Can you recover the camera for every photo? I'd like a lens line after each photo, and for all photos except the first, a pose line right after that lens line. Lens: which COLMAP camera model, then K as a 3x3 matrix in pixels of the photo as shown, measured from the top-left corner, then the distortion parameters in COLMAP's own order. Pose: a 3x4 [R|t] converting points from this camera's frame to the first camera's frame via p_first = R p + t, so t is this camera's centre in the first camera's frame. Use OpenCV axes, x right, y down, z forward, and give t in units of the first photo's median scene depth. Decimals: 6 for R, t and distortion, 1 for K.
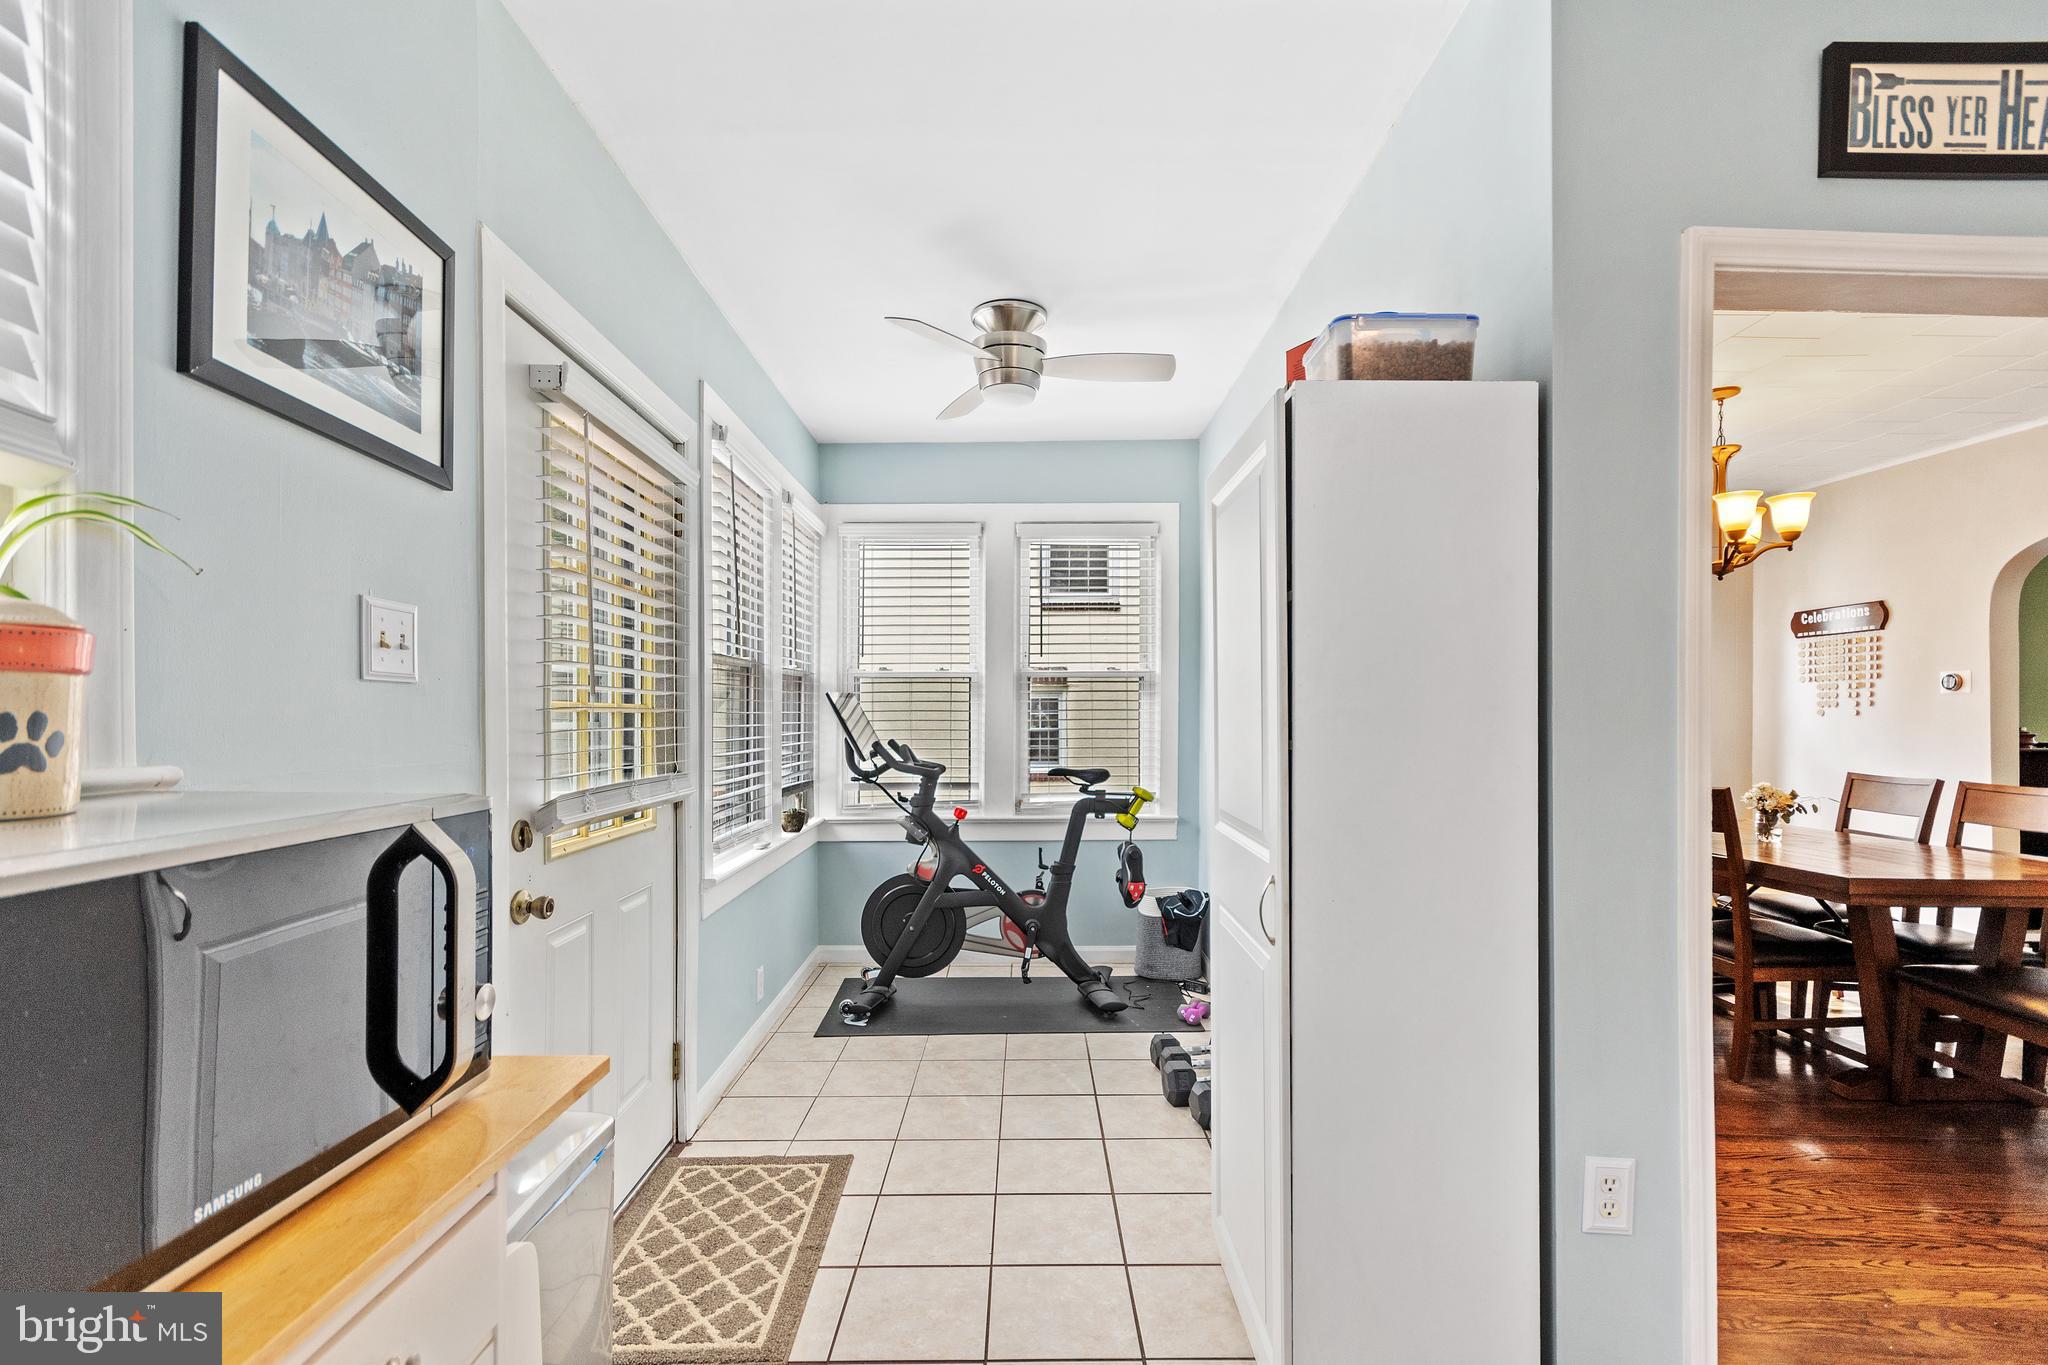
lens RADIAL K [[921.4, 0, 1018.2], [0, 921.4, 716.7], [0, 0, 1]] dist [0.000312, 0.001964]
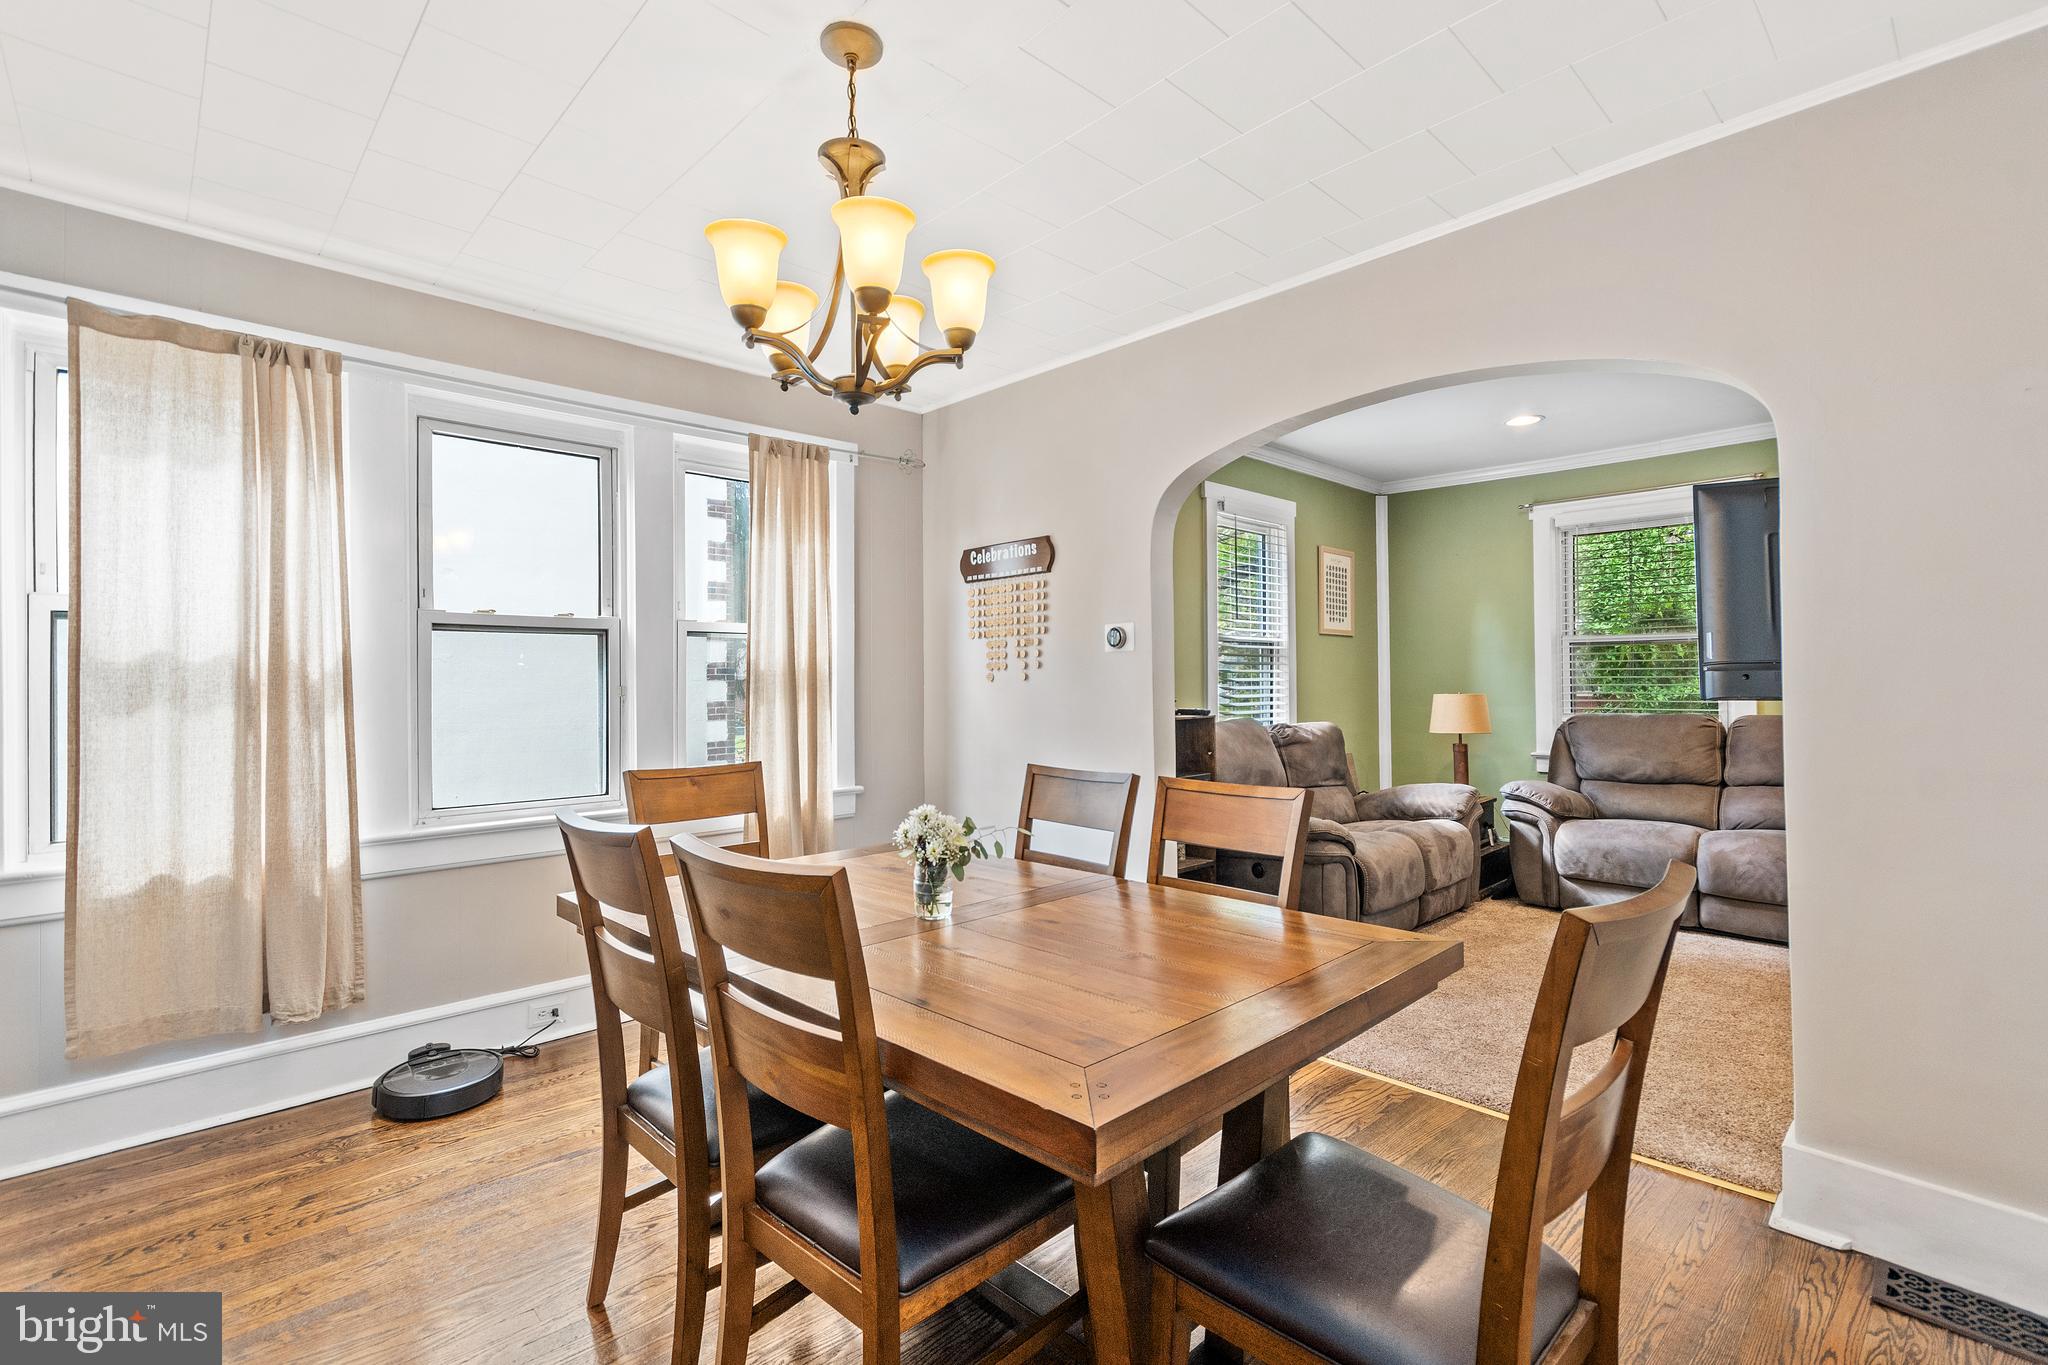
lens RADIAL K [[921.4, 0, 1027.4], [0, 921.4, 686.5], [0, 0, 1]] dist [0.000312, 0.001964]
pose [[0.717160, -0.008914, 0.696852, 0.369215], [0.009580, 0.999950, 0.002932, 0.001432], [-0.696843, 0.004573, 0.717209, 0.443861]]
